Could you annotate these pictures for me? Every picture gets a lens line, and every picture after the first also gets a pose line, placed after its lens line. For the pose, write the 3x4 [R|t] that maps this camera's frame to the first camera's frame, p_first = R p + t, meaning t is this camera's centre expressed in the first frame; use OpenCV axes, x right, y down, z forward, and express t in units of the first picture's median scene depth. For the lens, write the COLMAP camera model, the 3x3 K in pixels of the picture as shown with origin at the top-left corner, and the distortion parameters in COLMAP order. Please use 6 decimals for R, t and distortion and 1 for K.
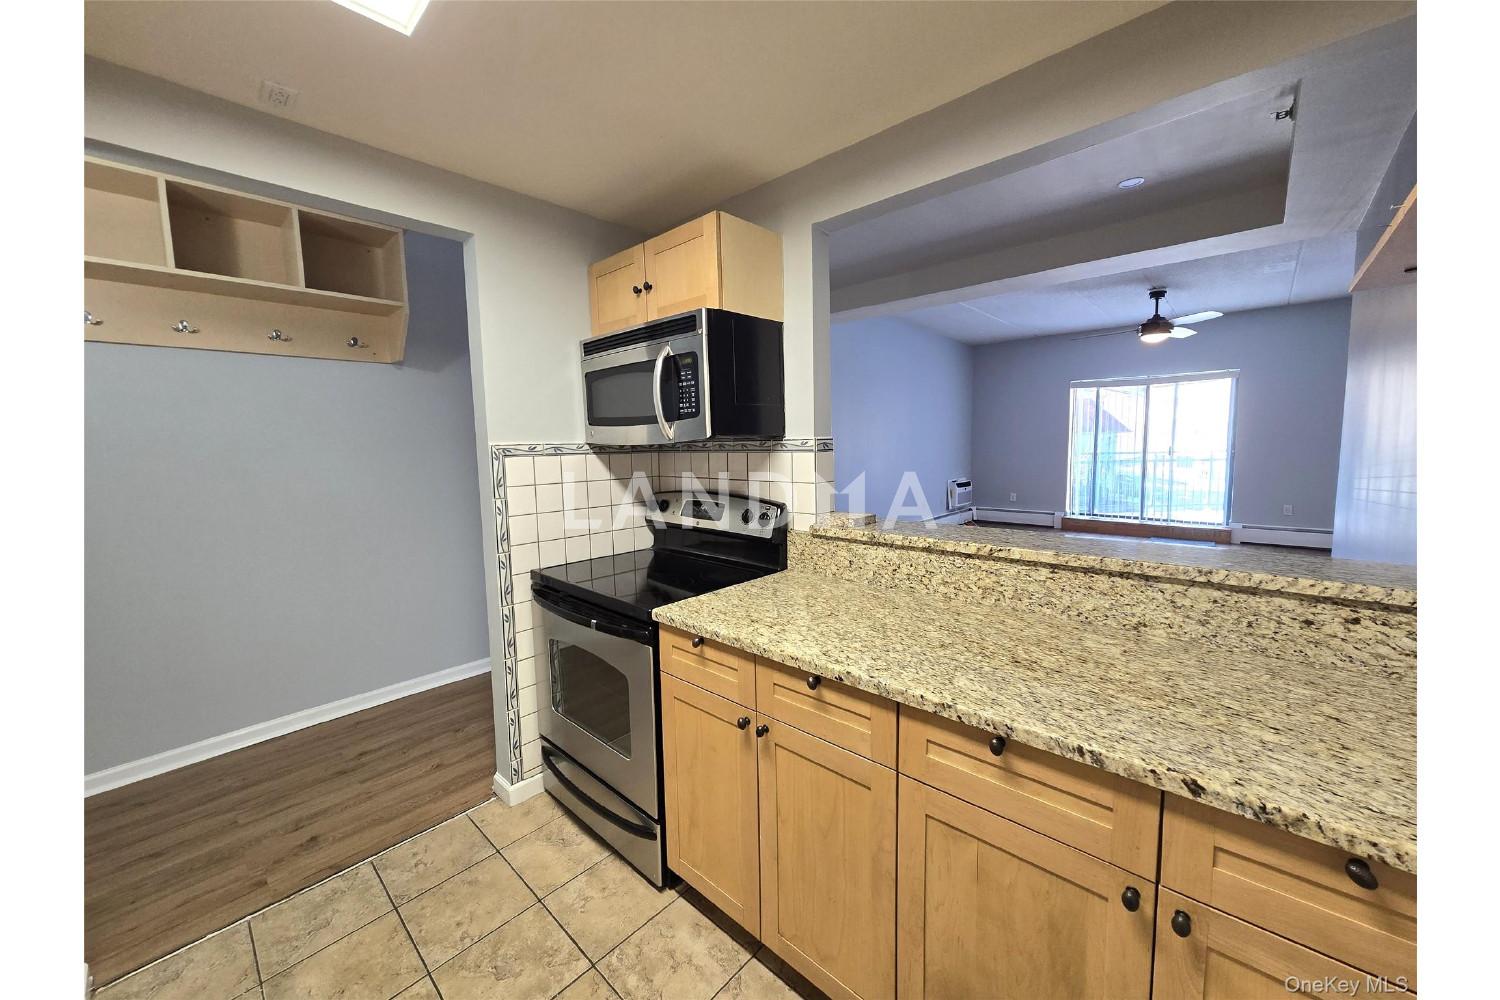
lens RADIAL K [[546.7, 0, 747.8], [0, 546.7, 493.2], [0, 0, 1]] dist [-0.000246, 0.000376]
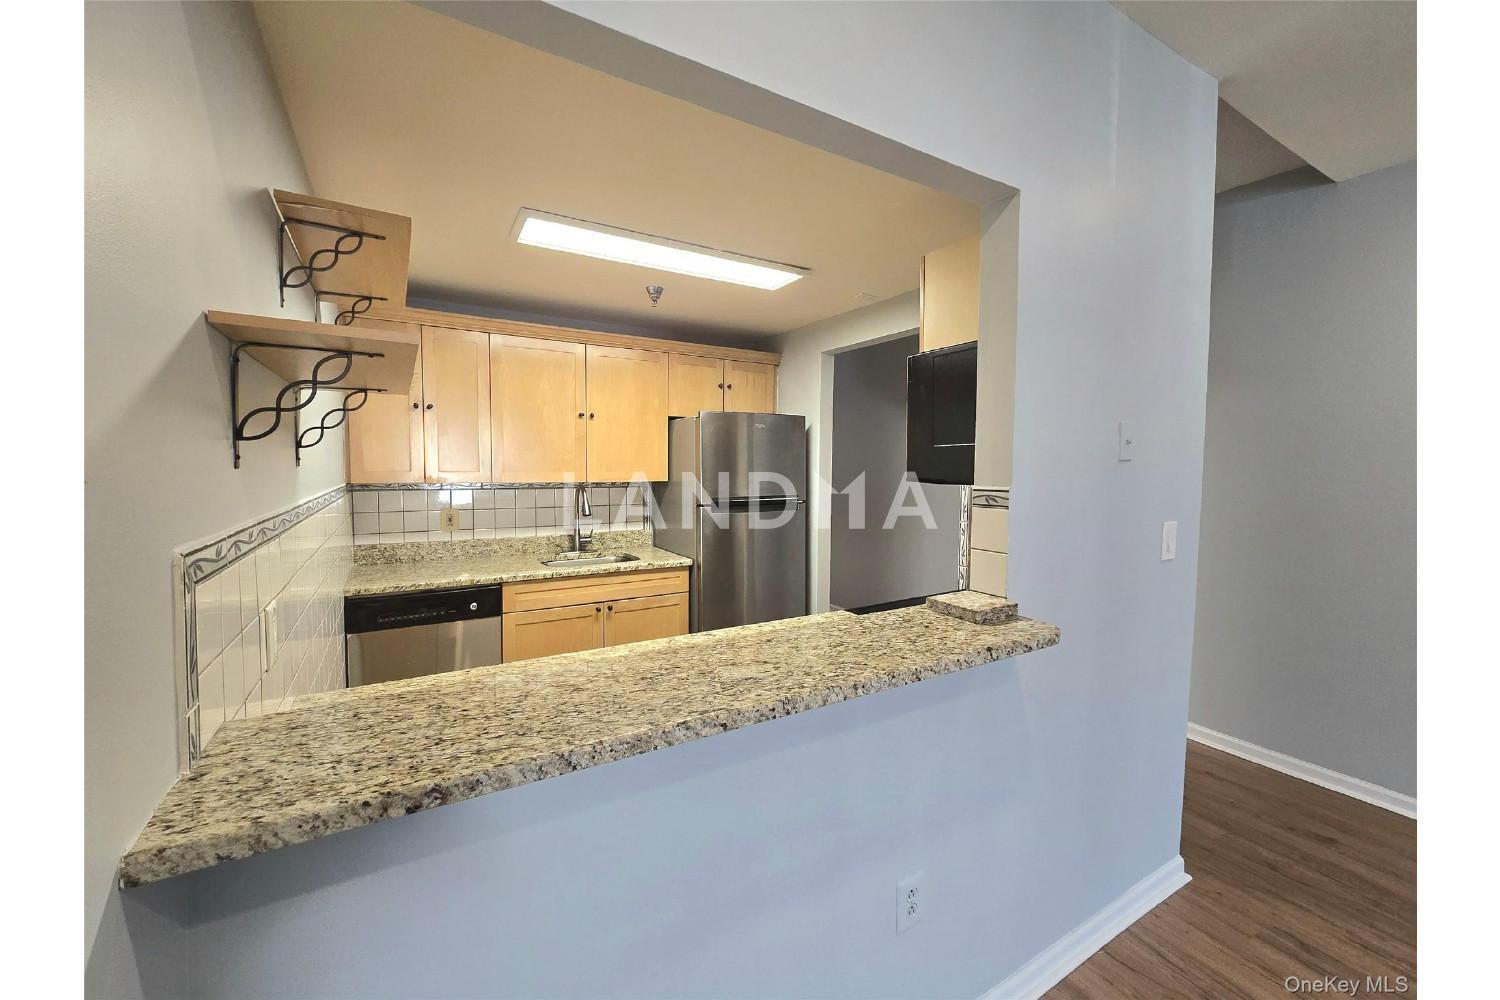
lens RADIAL K [[559.0, 0, 740.0], [0, 559.0, 491.6], [0, 0, 1]] dist [-0.001631, 0.001377]
pose [[-0.276492, 0.062501, -0.958982, 0.996705], [-0.092695, 0.991496, 0.091346, -0.141316], [0.956535, 0.114149, -0.268347, 0.949785]]
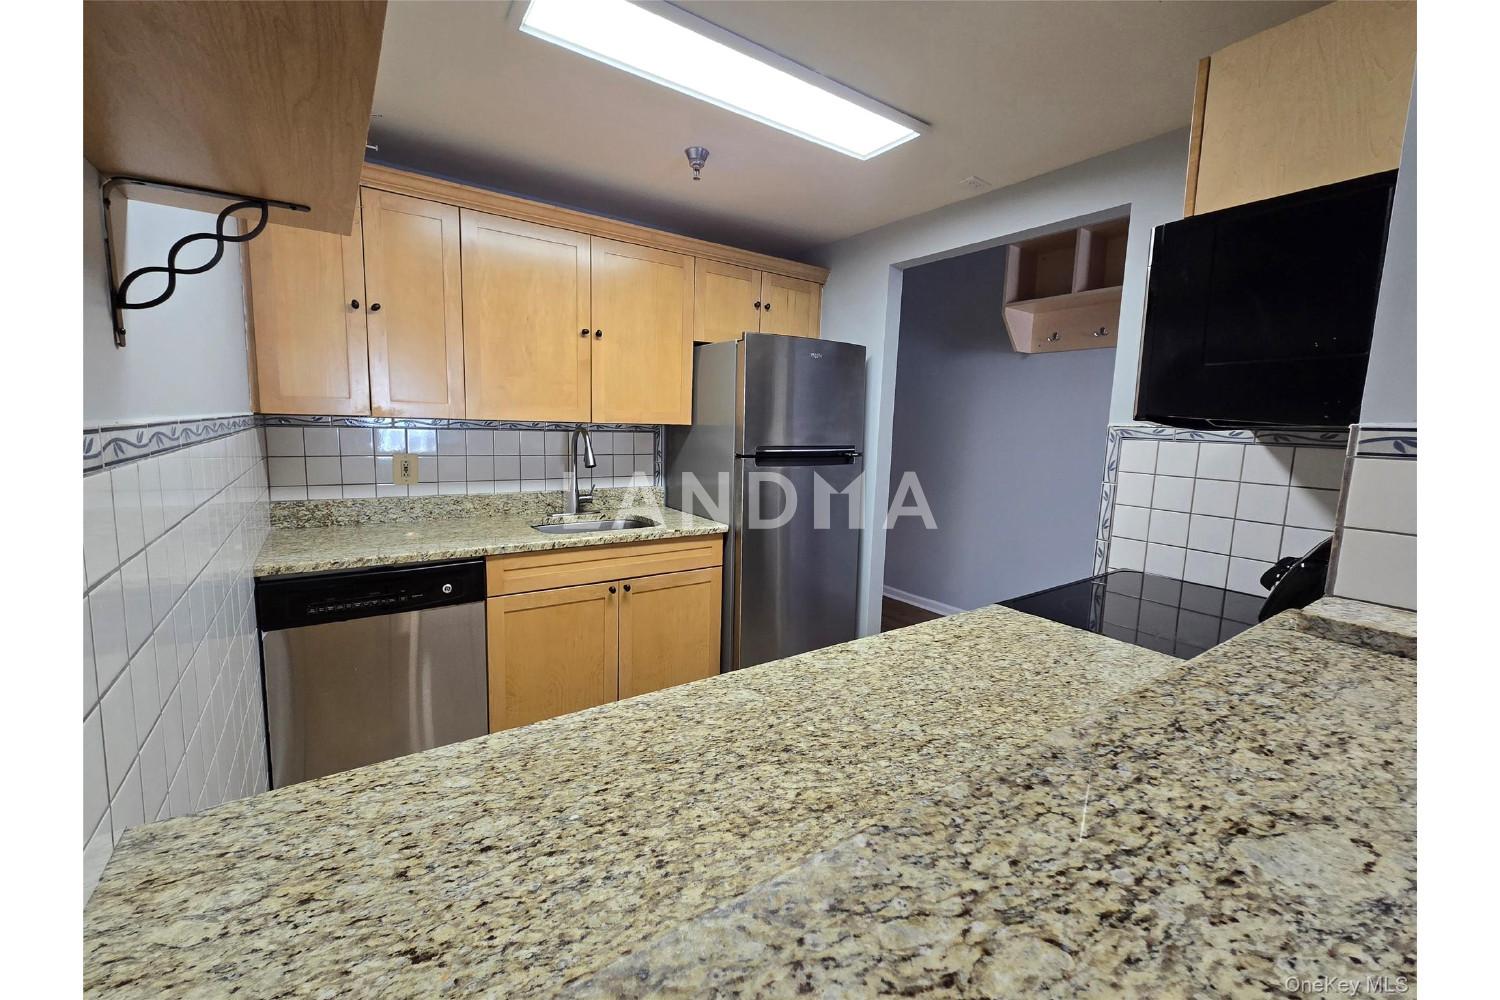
lens RADIAL K [[592.2, 0, 750.4], [0, 592.2, 488.7], [0, 0, 1]] dist [-0.001414, 0.001549]
pose [[-0.211930, 0.126257, -0.969095, 0.751090], [-0.117962, 0.981065, 0.153614, -0.072009], [0.970140, 0.146872, -0.193023, 0.677239]]
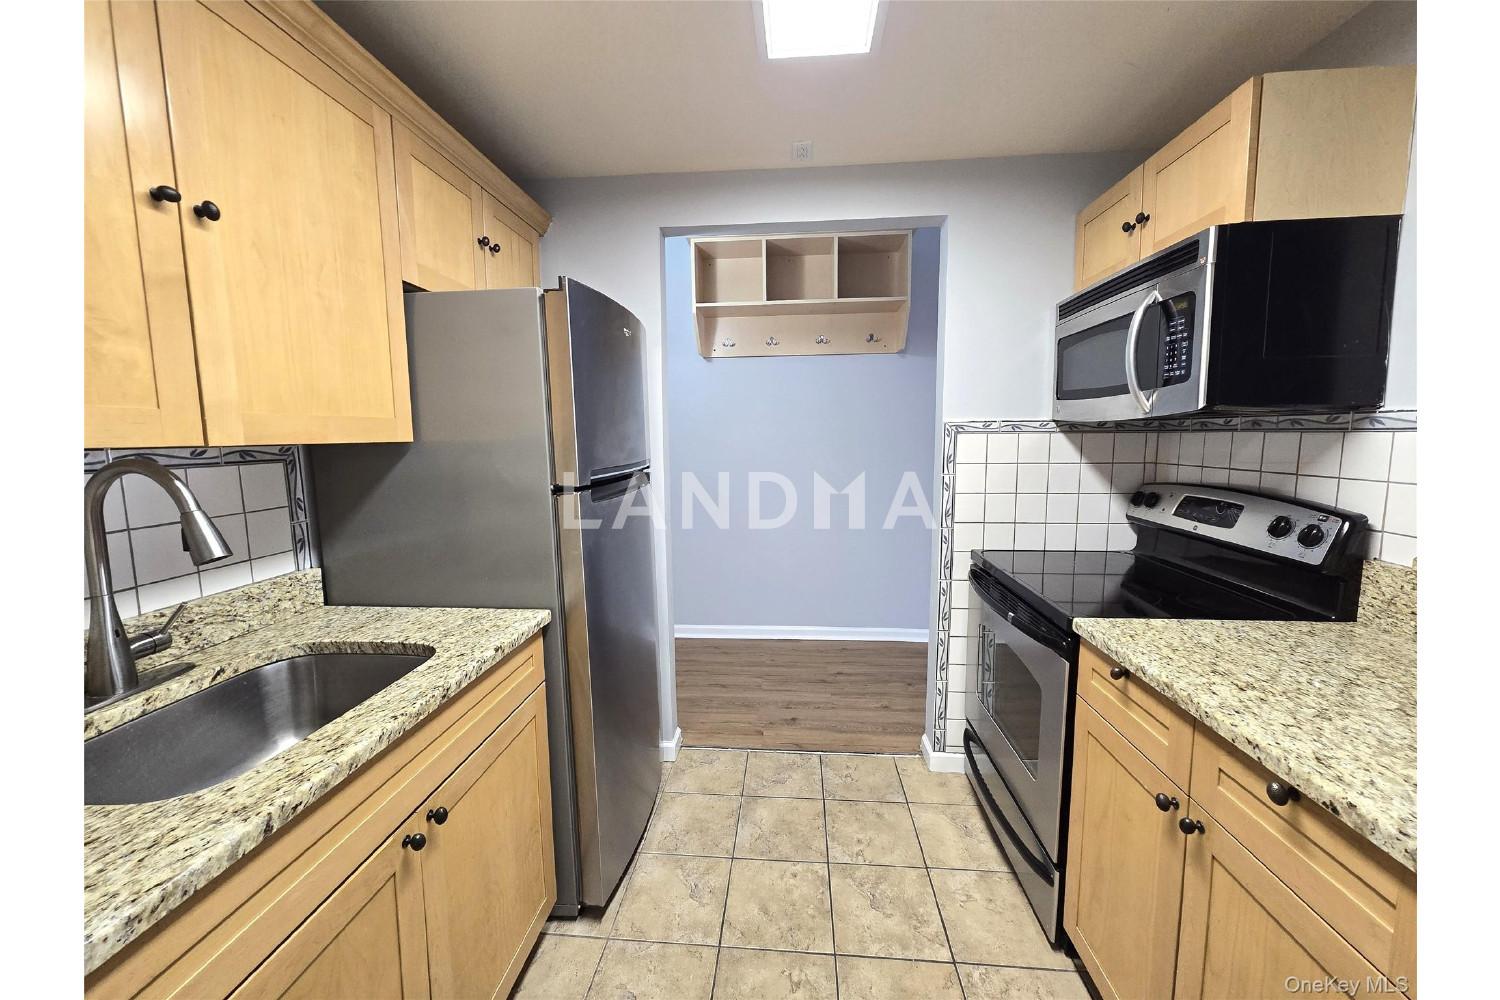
lens RADIAL K [[546.7, 0, 751.0], [0, 546.7, 493.3], [0, 0, 1]] dist [-0.000246, 0.000376]
pose [[0.618399, 0.098802, -0.779629, 0.132601], [-0.076774, 0.994915, 0.065188, 0.007419], [0.782105, 0.019543, 0.622840, 0.087154]]
